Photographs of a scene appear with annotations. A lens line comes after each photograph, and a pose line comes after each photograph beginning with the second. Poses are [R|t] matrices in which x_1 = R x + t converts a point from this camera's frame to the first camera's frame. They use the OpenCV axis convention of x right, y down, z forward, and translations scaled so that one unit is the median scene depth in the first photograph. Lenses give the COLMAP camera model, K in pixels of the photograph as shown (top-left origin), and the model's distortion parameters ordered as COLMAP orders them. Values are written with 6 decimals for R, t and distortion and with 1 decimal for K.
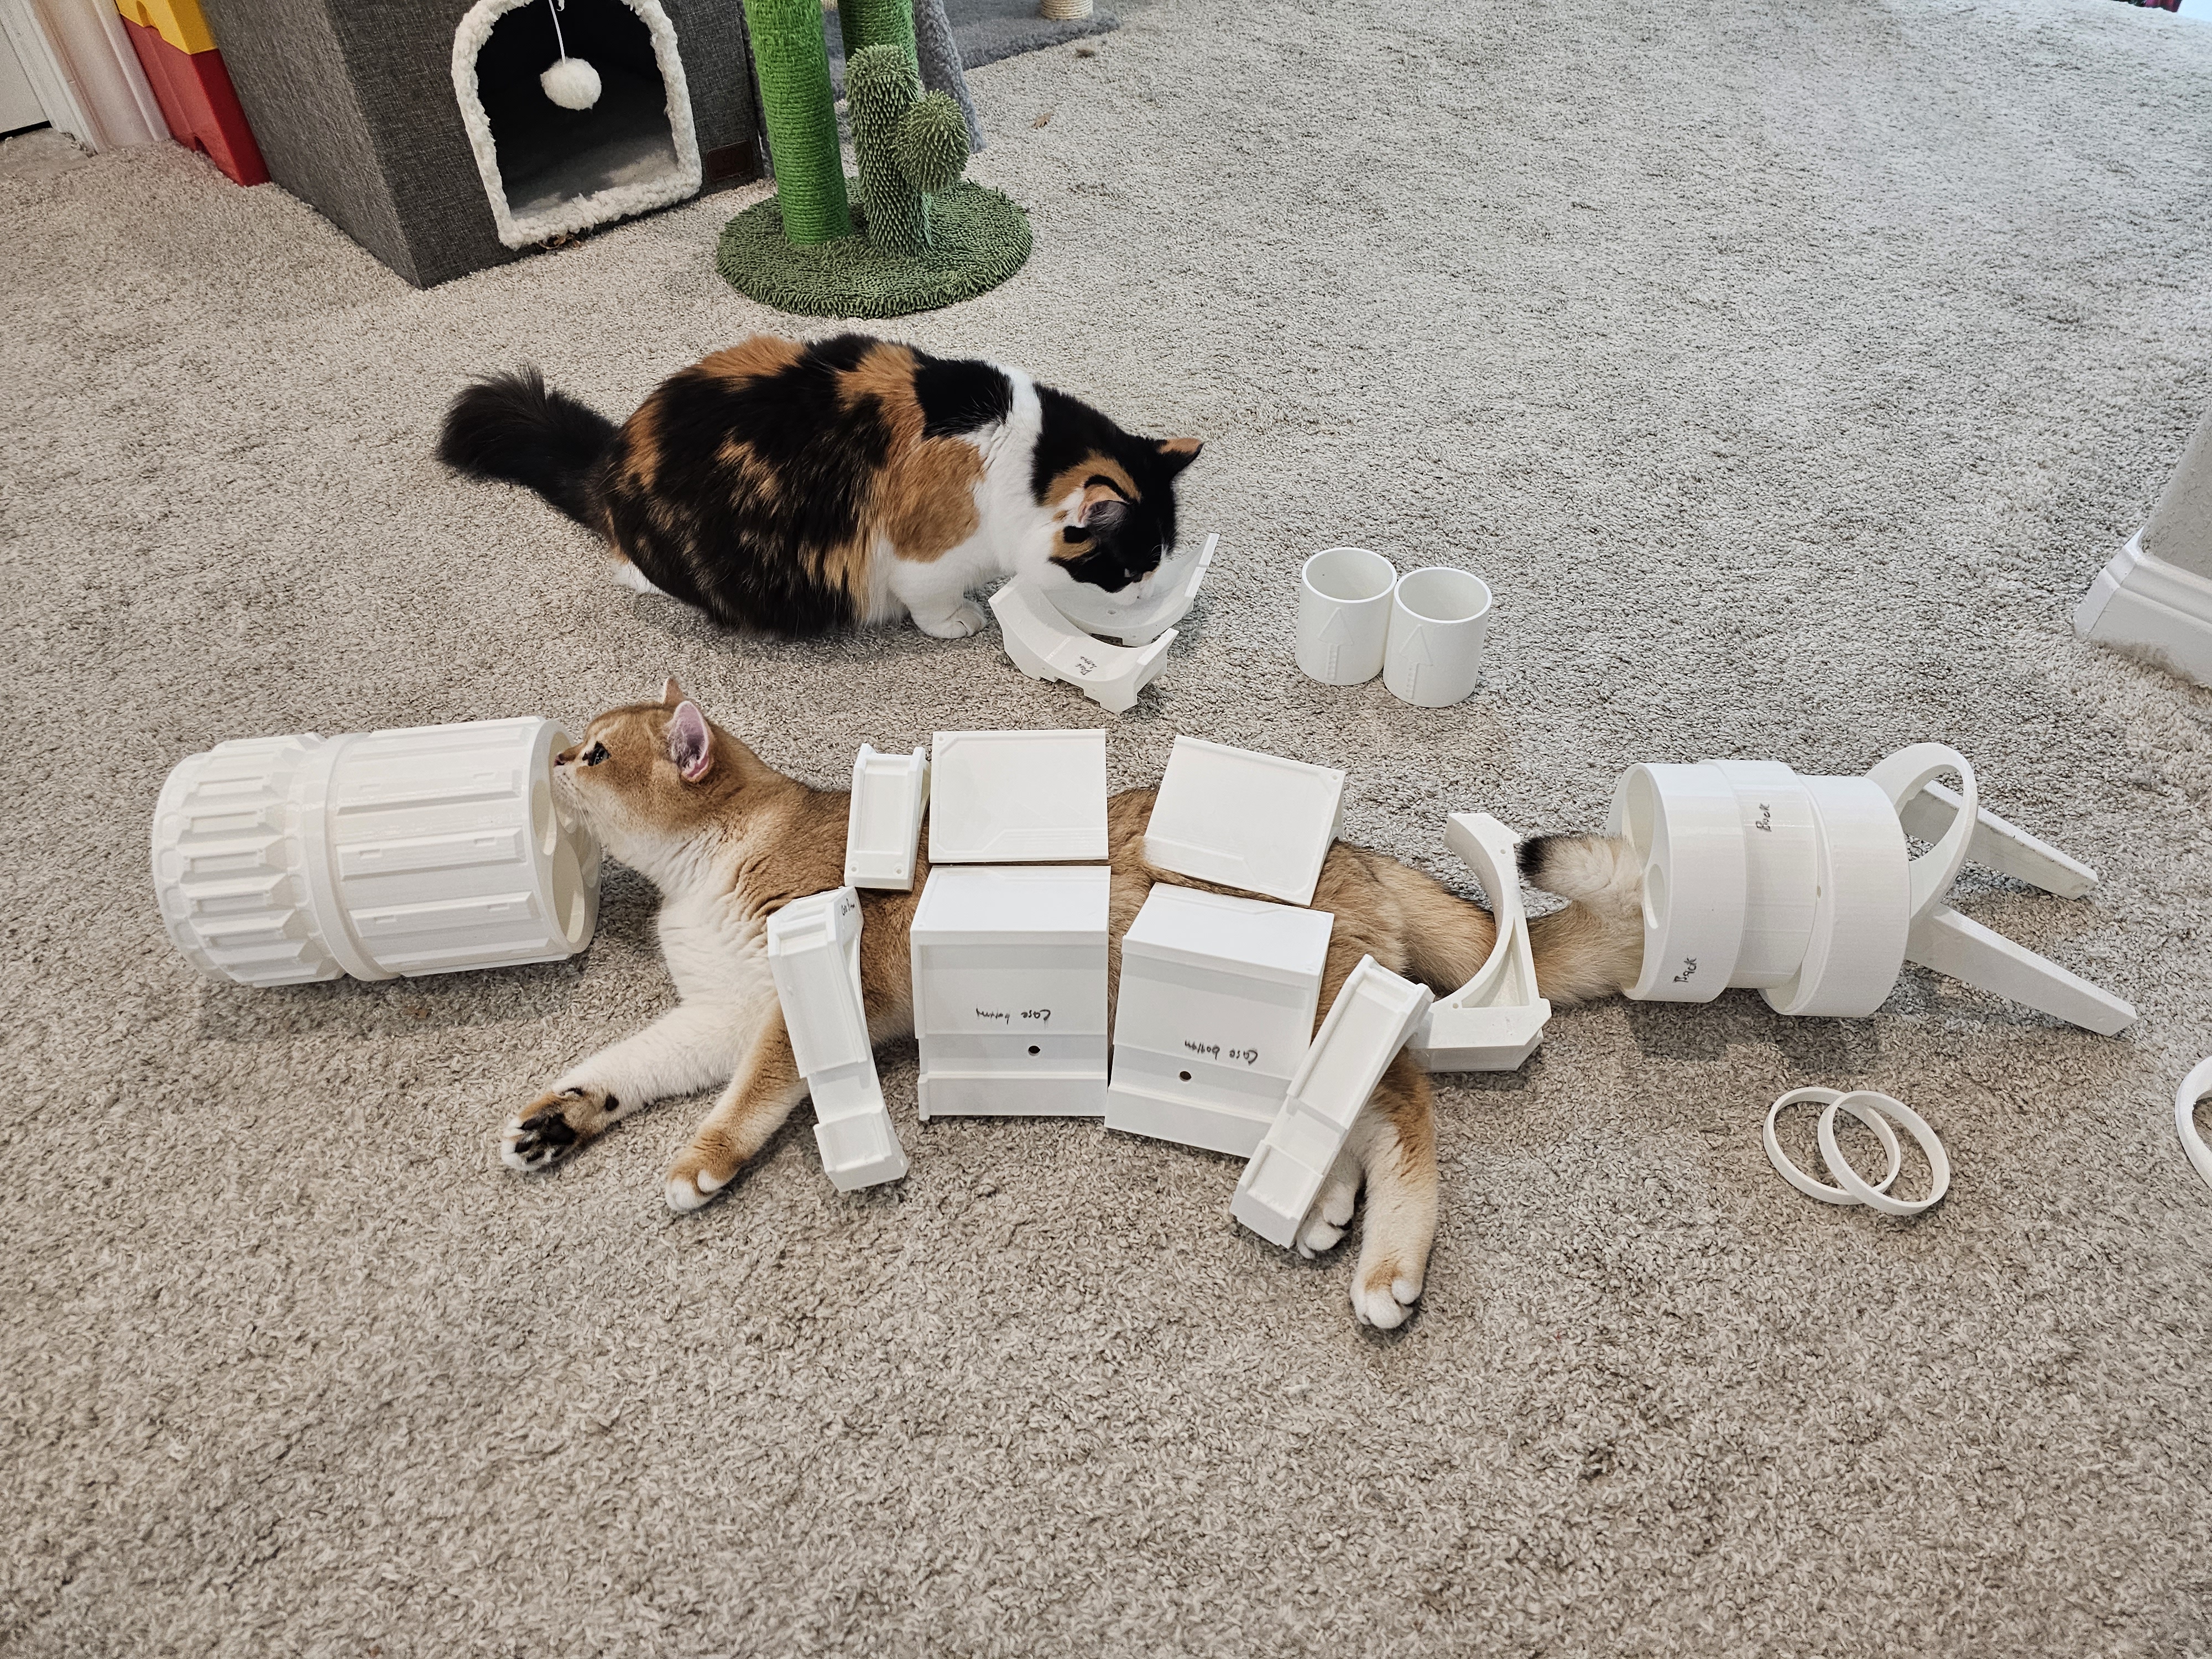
lens RADIAL K [[1471.3, 0, 1111.0], [0, 1471.3, 818.2], [0, 0, 1]] dist [0.033828, -0.036277]
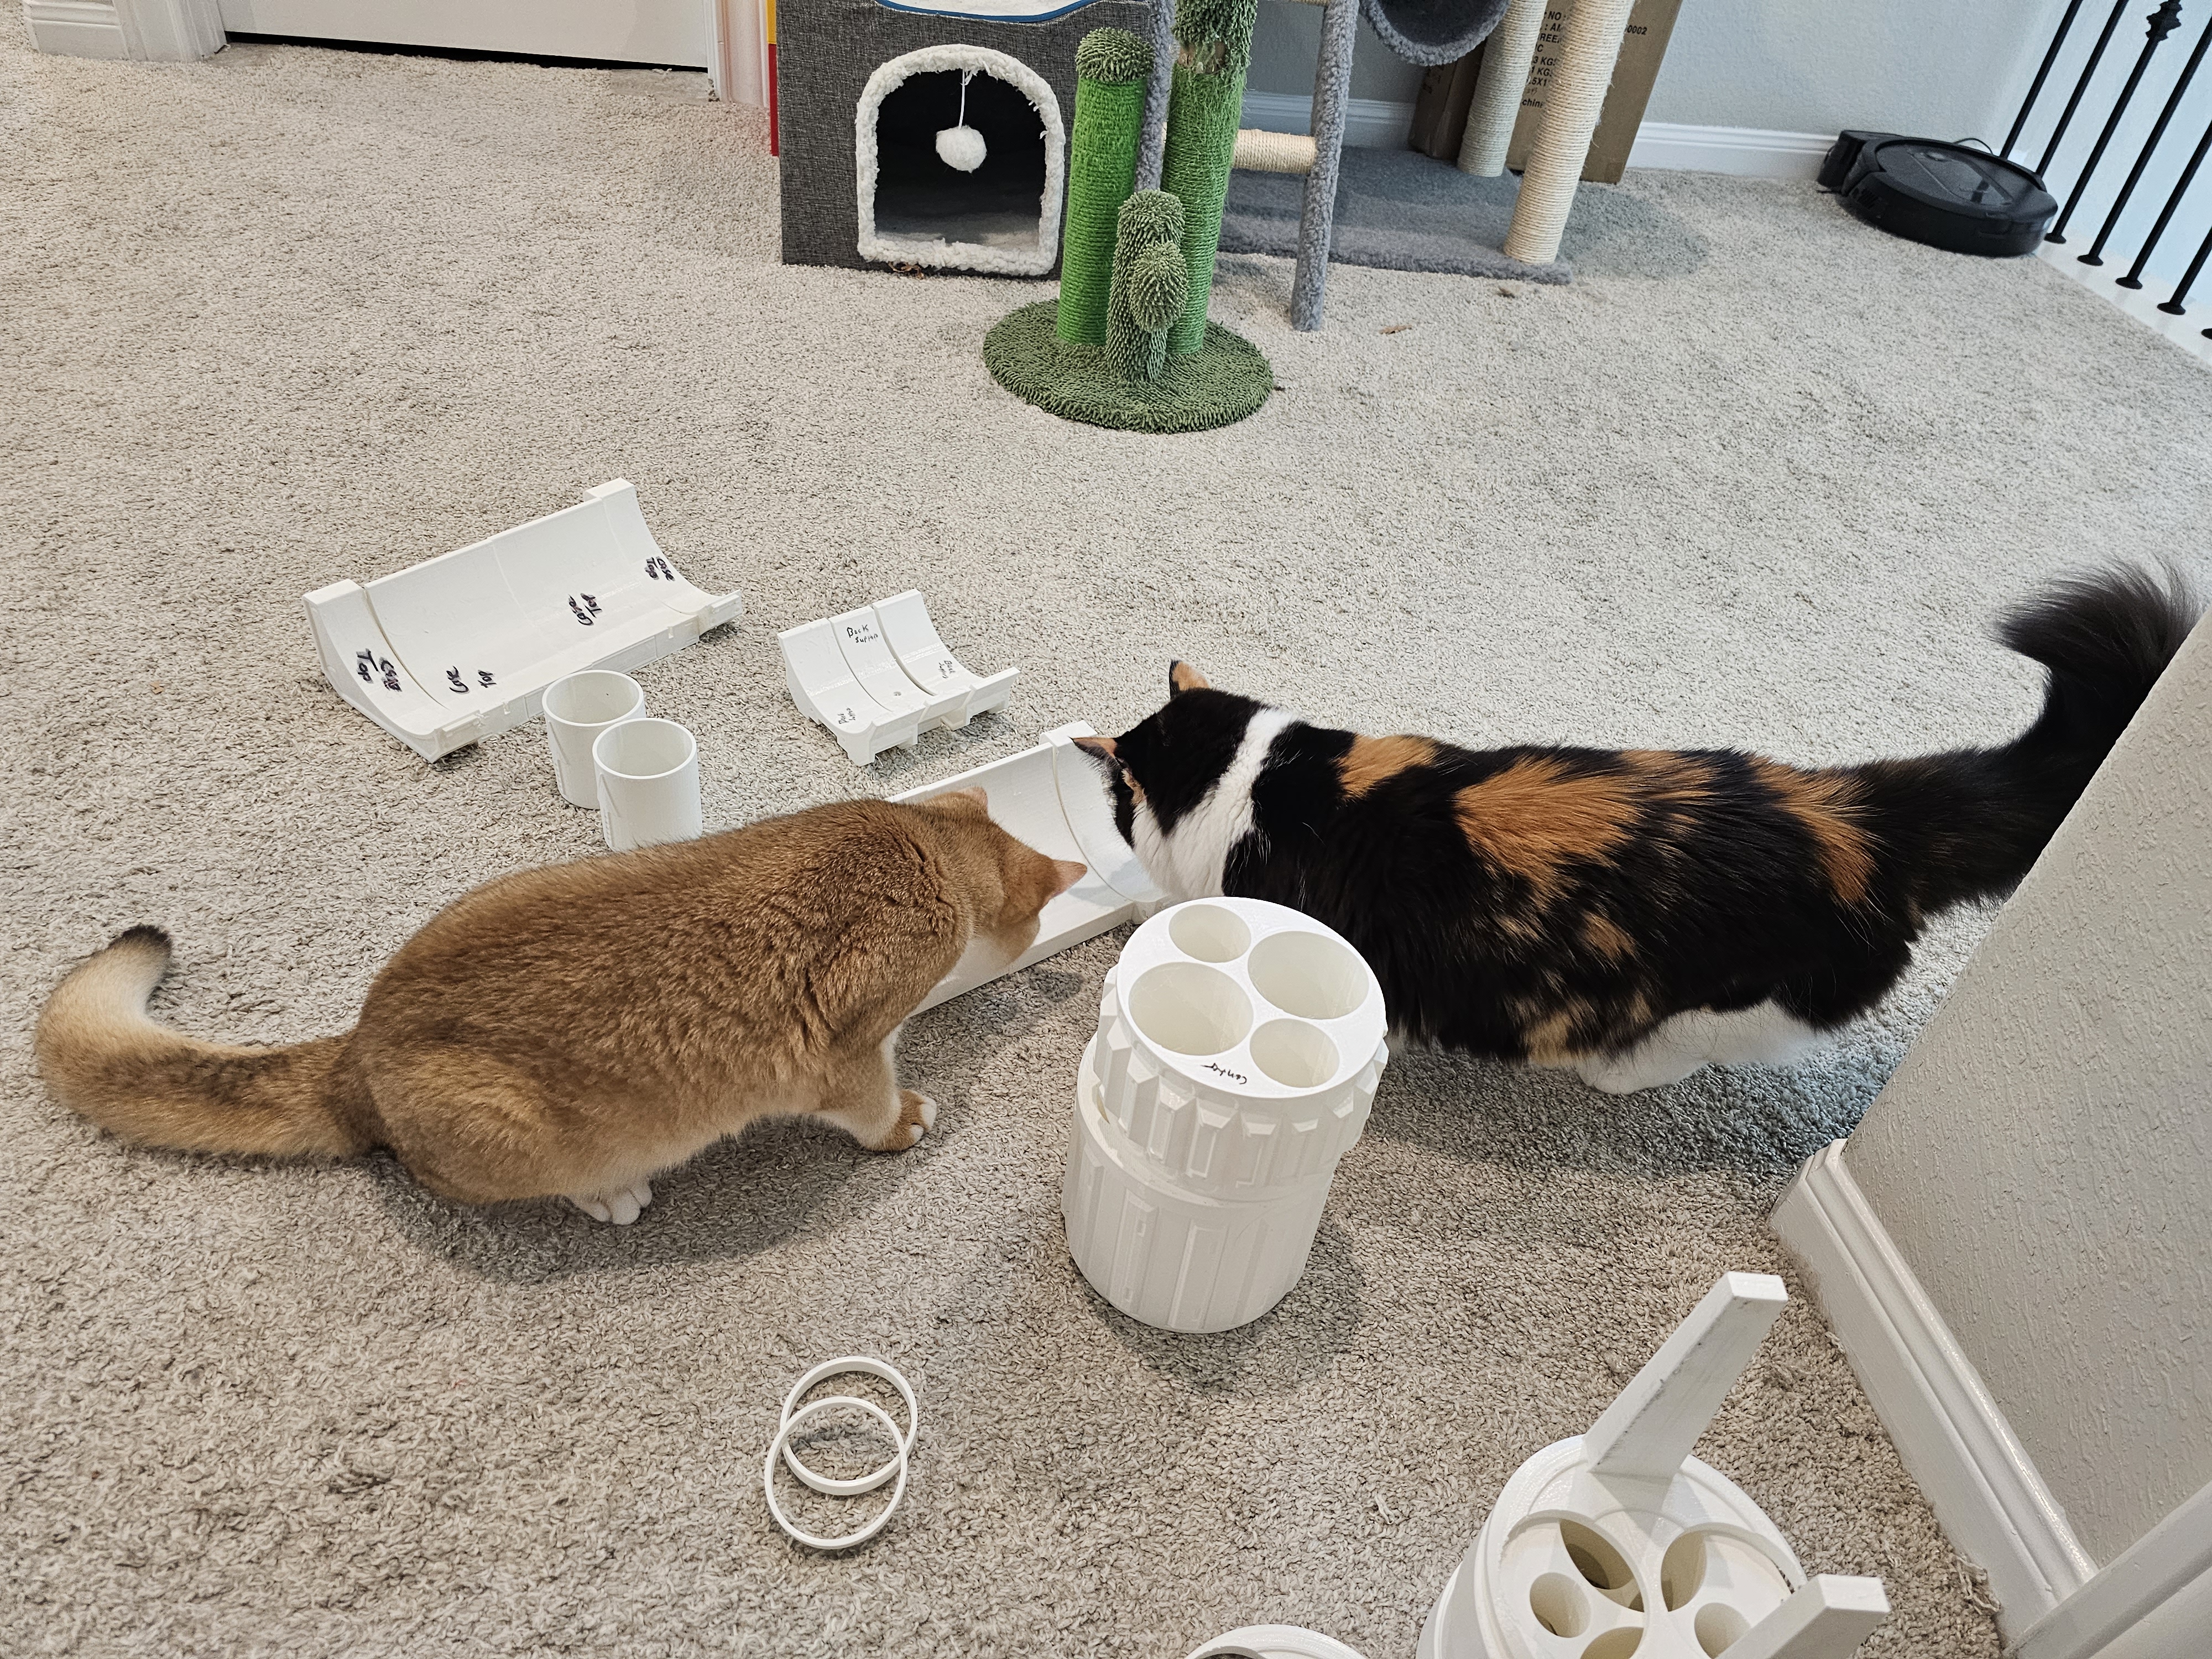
lens RADIAL K [[1471.3, 0, 1097.5], [0, 1471.3, 835.5], [0, 0, 1]] dist [0.033828, -0.036277]
pose [[0.806824, 0.459692, -0.371104, 0.710058], [-0.492572, 0.870243, 0.007073, -0.164140], [0.326202, 0.177089, 0.928565, 0.112242]]
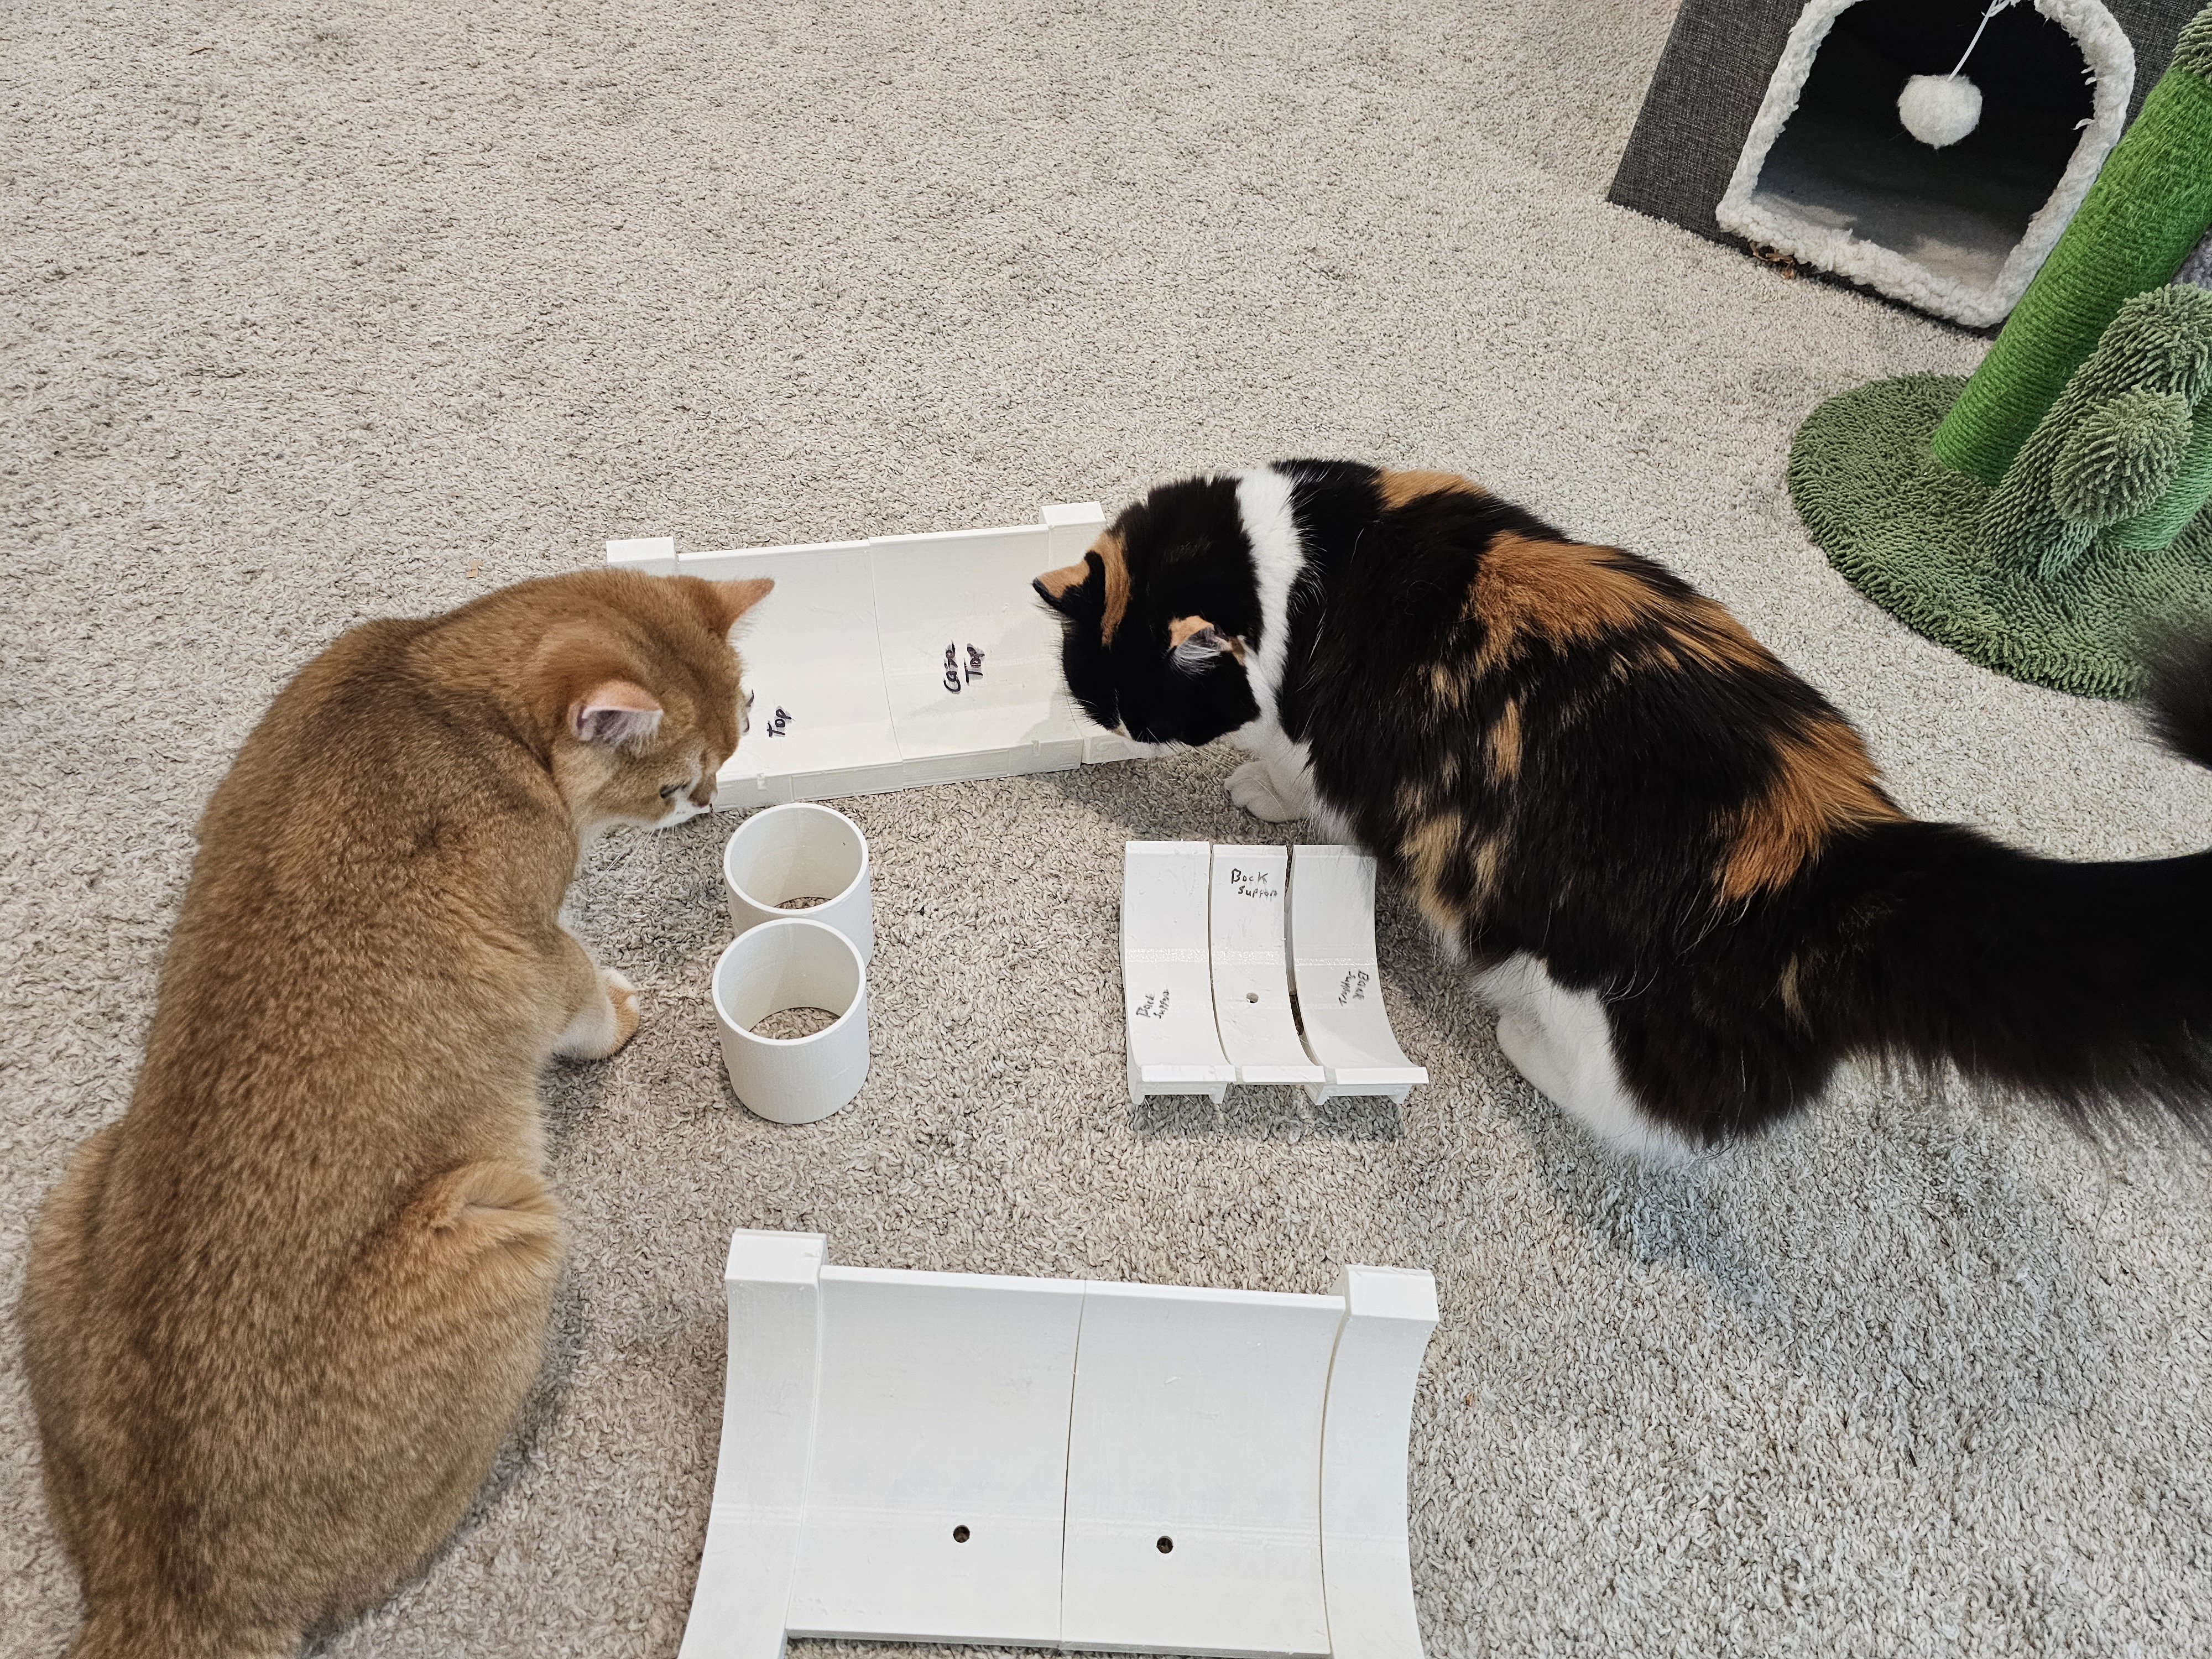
lens RADIAL K [[1471.3, 0, 1111.2], [0, 1471.3, 837.3], [0, 0, 1]] dist [0.033828, -0.036277]
pose [[0.289078, 0.781515, -0.552873, 0.376611], [-0.742634, 0.547515, 0.385645, -0.497003], [0.604094, 0.299101, 0.738654, 0.567985]]
